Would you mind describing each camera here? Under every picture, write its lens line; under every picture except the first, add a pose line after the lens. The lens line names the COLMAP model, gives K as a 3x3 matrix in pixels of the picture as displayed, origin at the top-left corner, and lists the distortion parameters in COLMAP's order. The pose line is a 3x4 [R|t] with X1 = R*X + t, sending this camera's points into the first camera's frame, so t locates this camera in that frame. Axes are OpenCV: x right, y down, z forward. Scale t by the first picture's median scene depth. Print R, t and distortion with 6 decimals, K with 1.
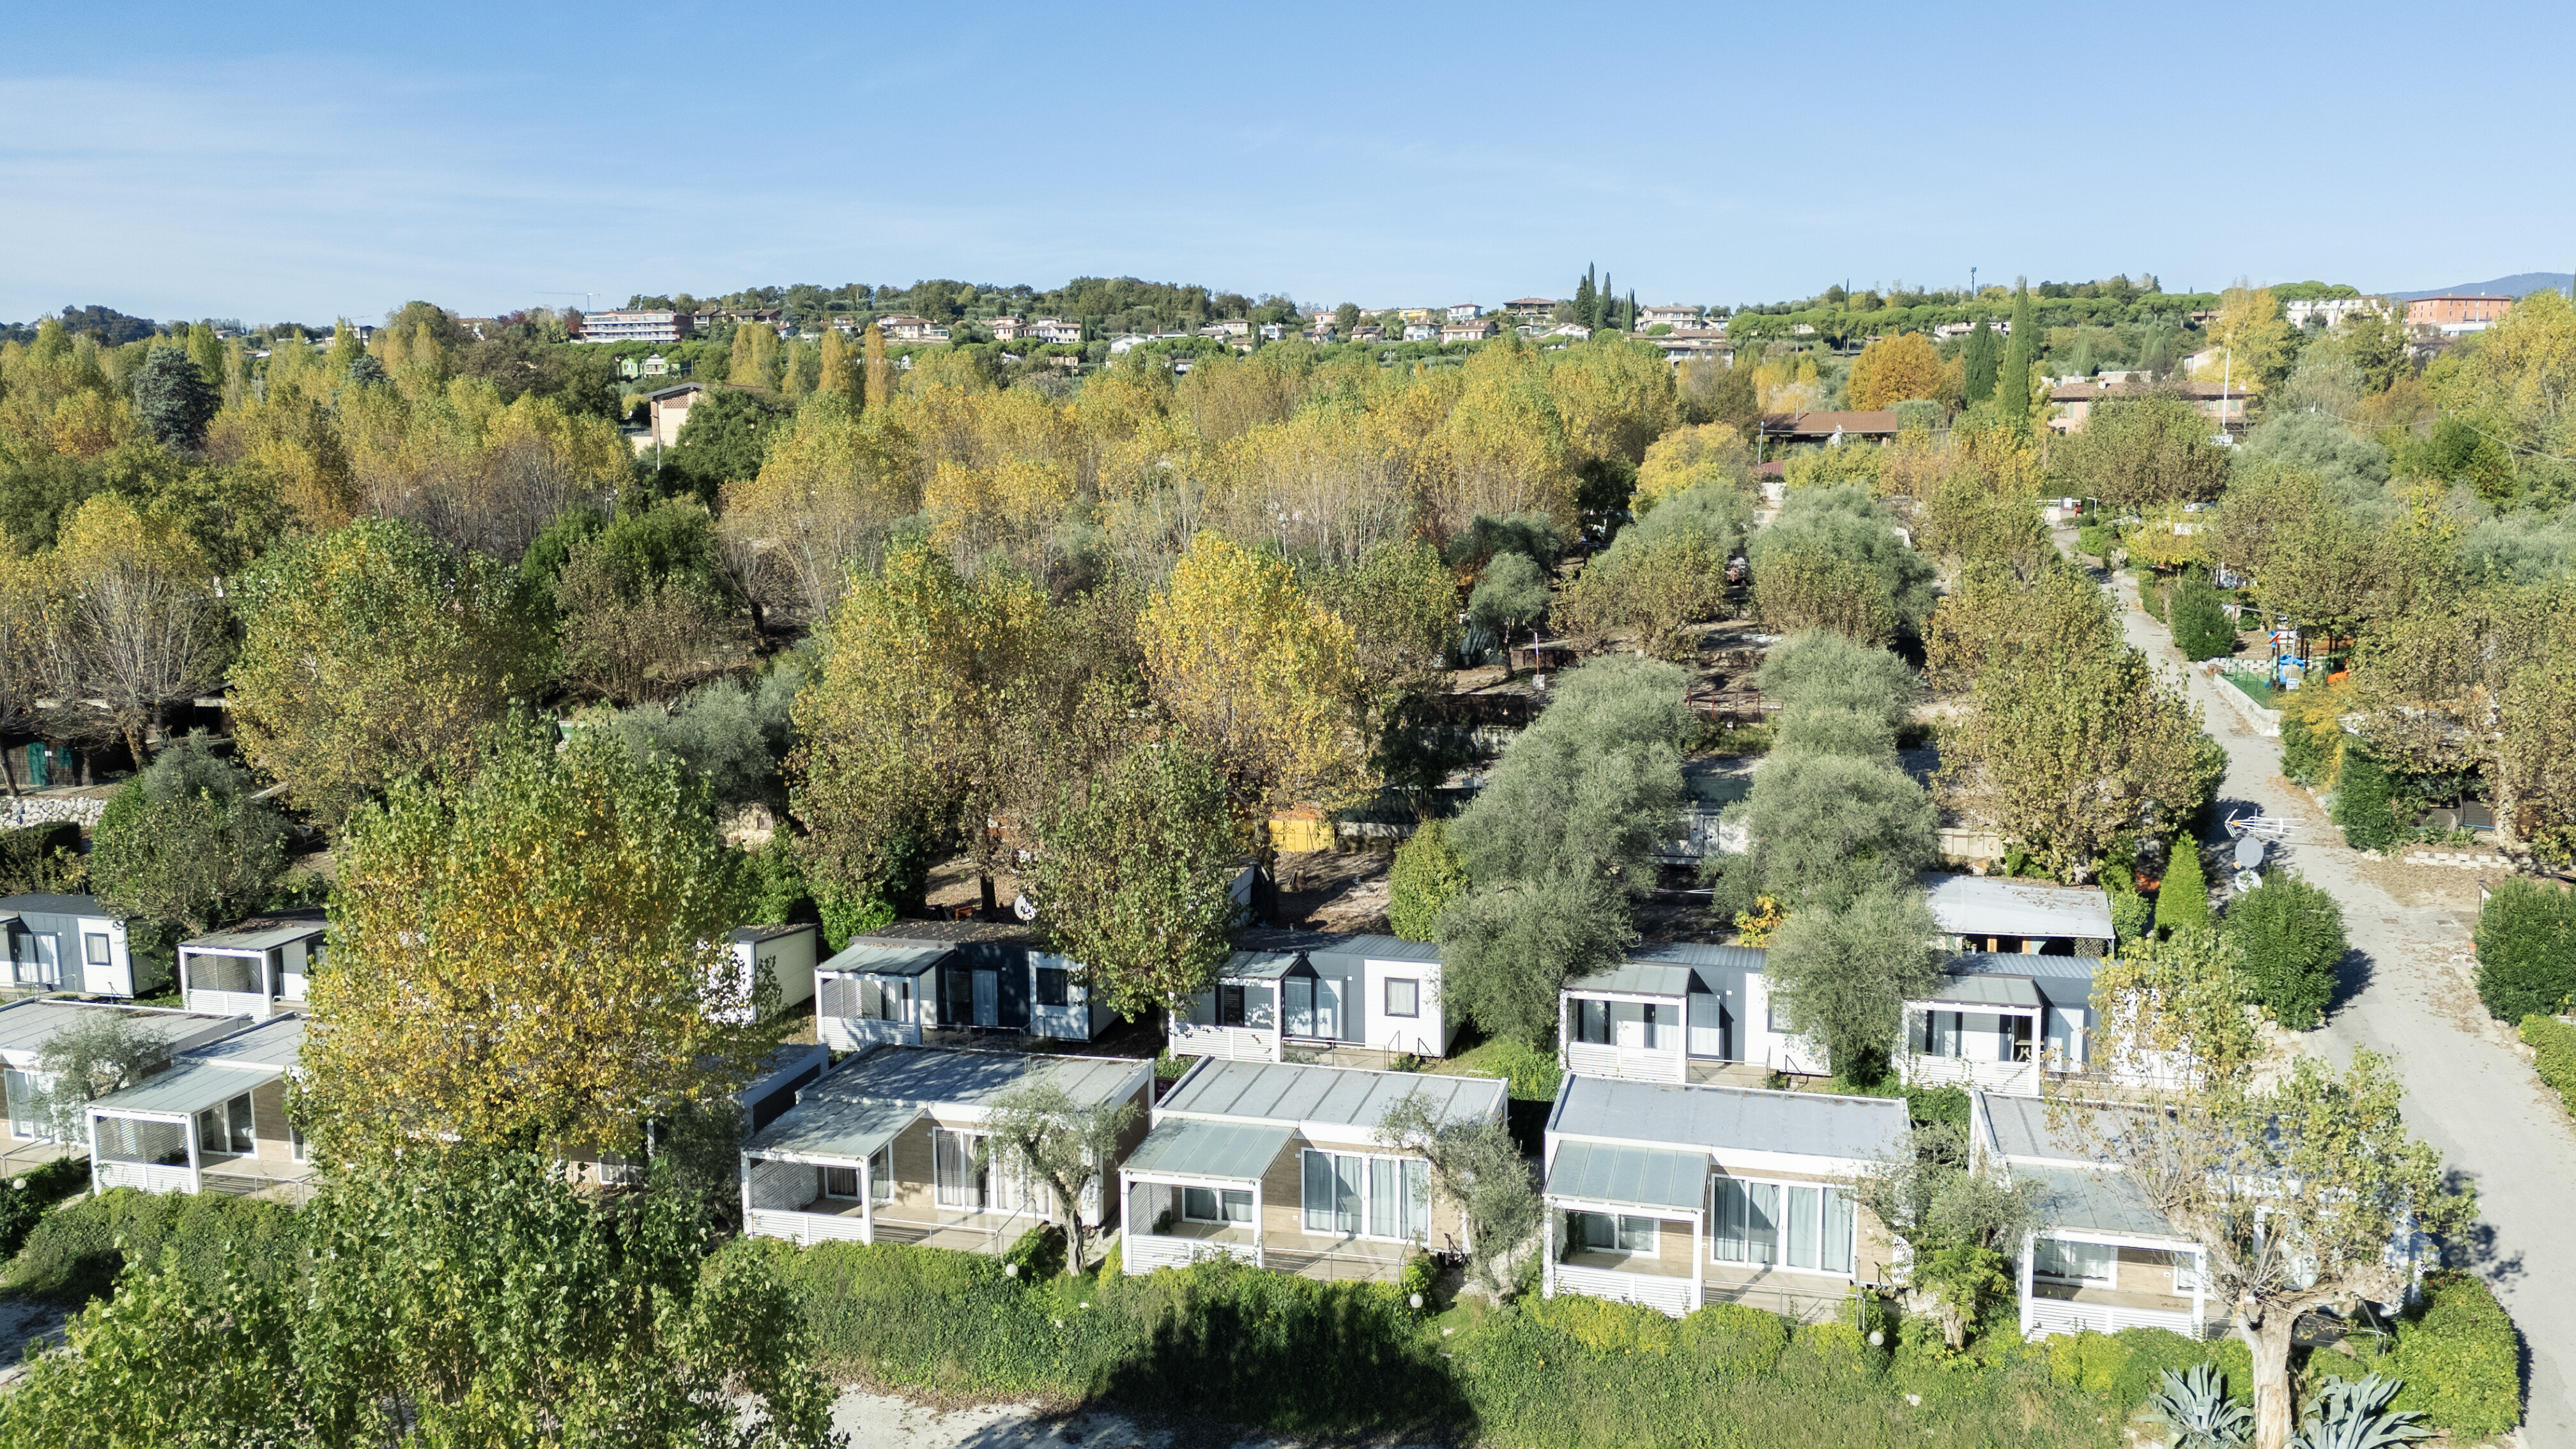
lens RADIAL K [[1858.1, 0, 1290.2], [0, 1858.1, 726.9], [0, 0, 1]] dist [0.035854, -0.024596]
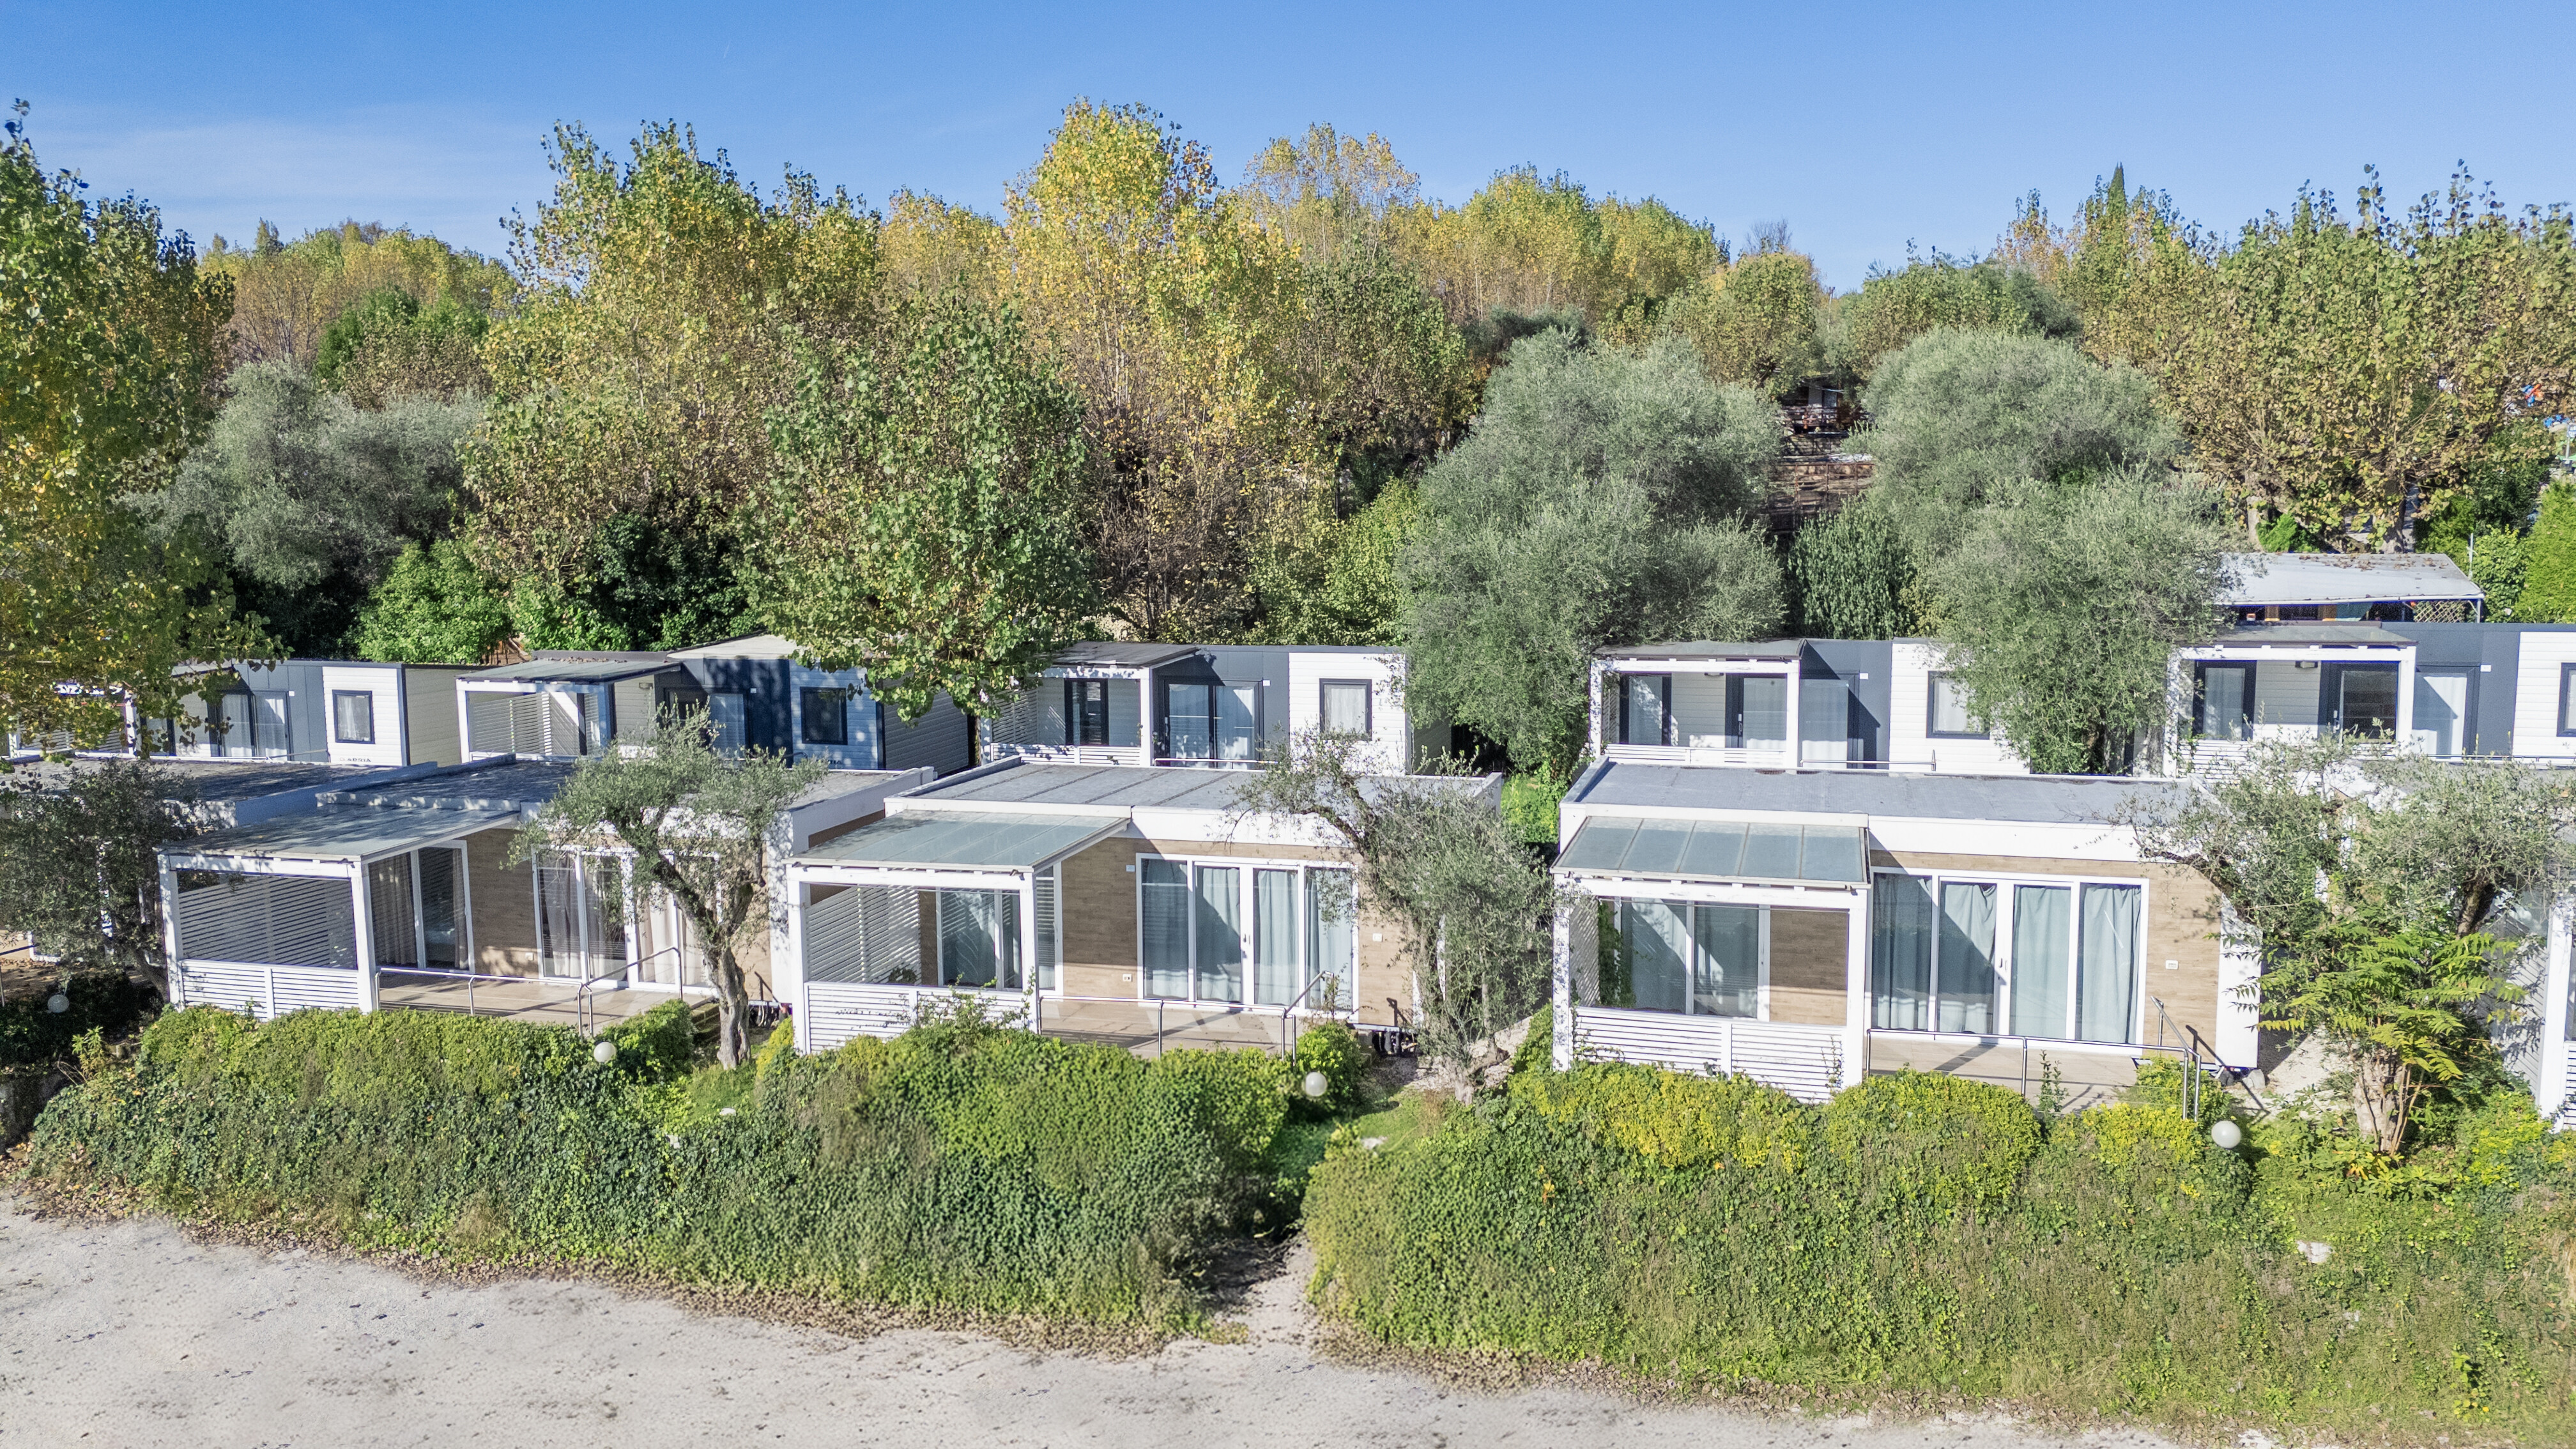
lens RADIAL K [[1858.1, 0, 1283.9], [0, 1858.1, 721.1], [0, 0, 1]] dist [0.035854, -0.024596]
pose [[0.999635, -0.002659, -0.026896, 0.069747], [0.002071, 0.999759, -0.021873, 0.204976], [0.026947, 0.021809, 0.999399, 0.444394]]
